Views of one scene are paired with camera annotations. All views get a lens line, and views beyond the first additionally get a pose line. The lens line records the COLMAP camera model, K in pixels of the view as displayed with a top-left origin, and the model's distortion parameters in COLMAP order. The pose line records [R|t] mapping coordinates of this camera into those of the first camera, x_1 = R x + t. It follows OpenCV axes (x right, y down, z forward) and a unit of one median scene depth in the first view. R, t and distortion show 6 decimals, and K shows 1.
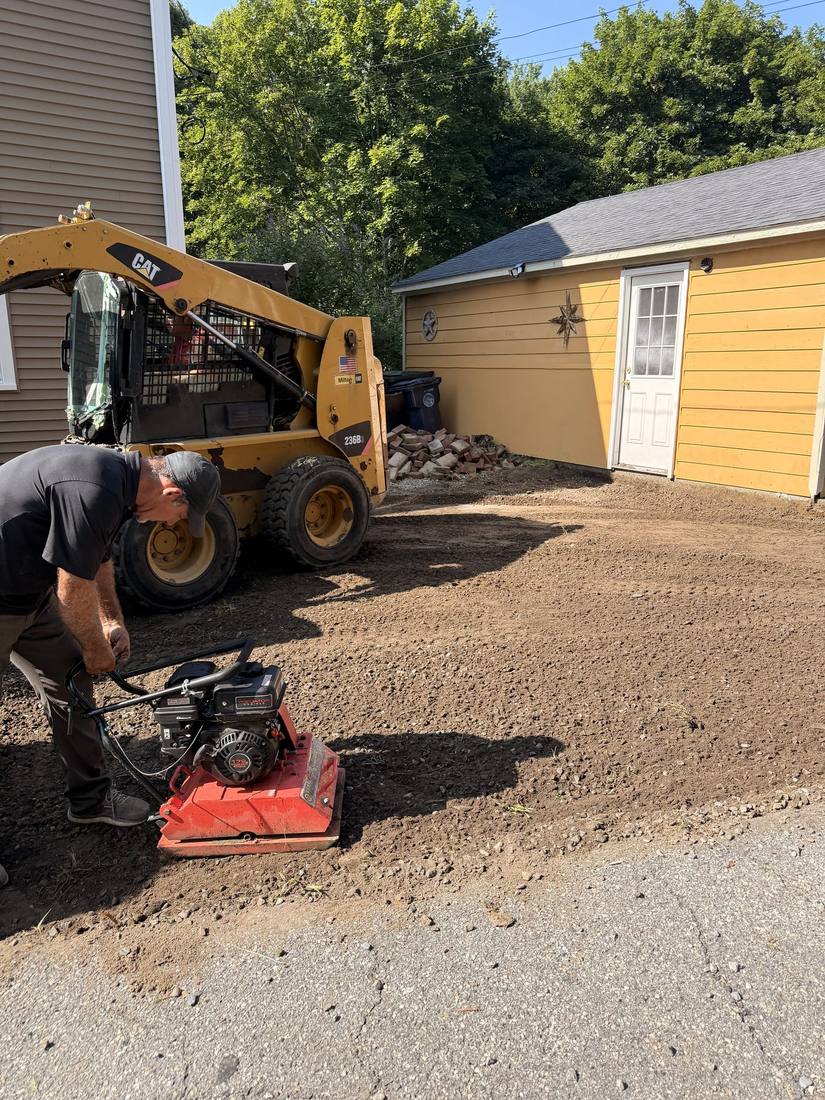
lens RADIAL K [[787.2, 0, 409.1], [0, 787.2, 550.2], [0, 0, 1]] dist [0.041748, -0.056245]
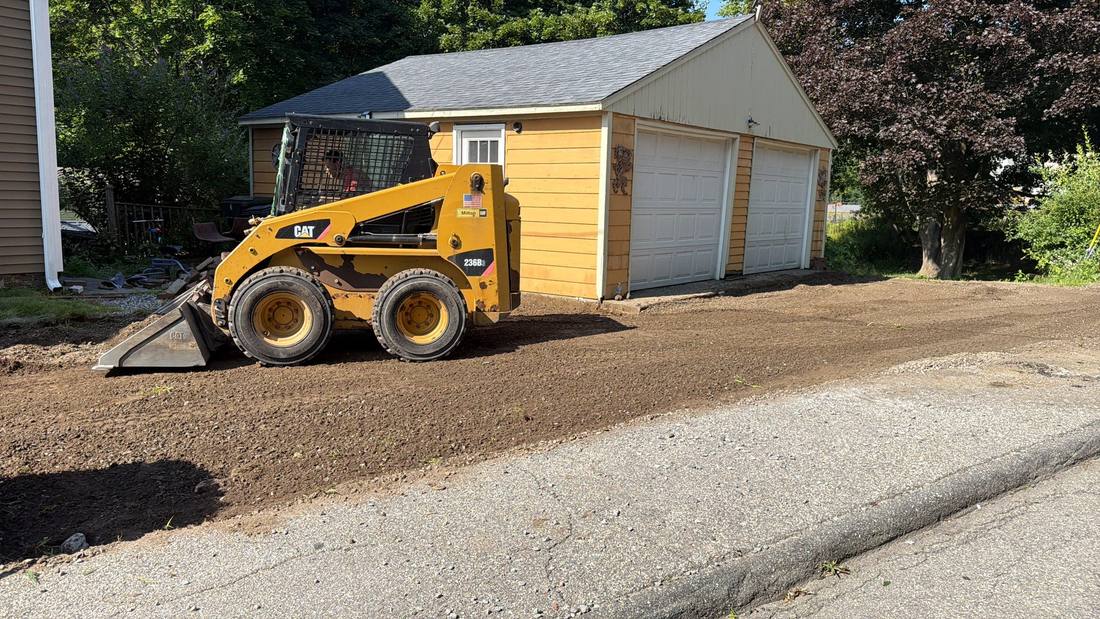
lens RADIAL K [[827.0, 0, 550.8], [0, 827.0, 313.7], [0, 0, 1]] dist [0.039512, -0.010718]
pose [[0.925993, -0.025701, 0.376665, -0.082660], [0.058566, 0.995382, -0.076062, 0.046809], [-0.372970, 0.092492, 0.923222, -0.217673]]
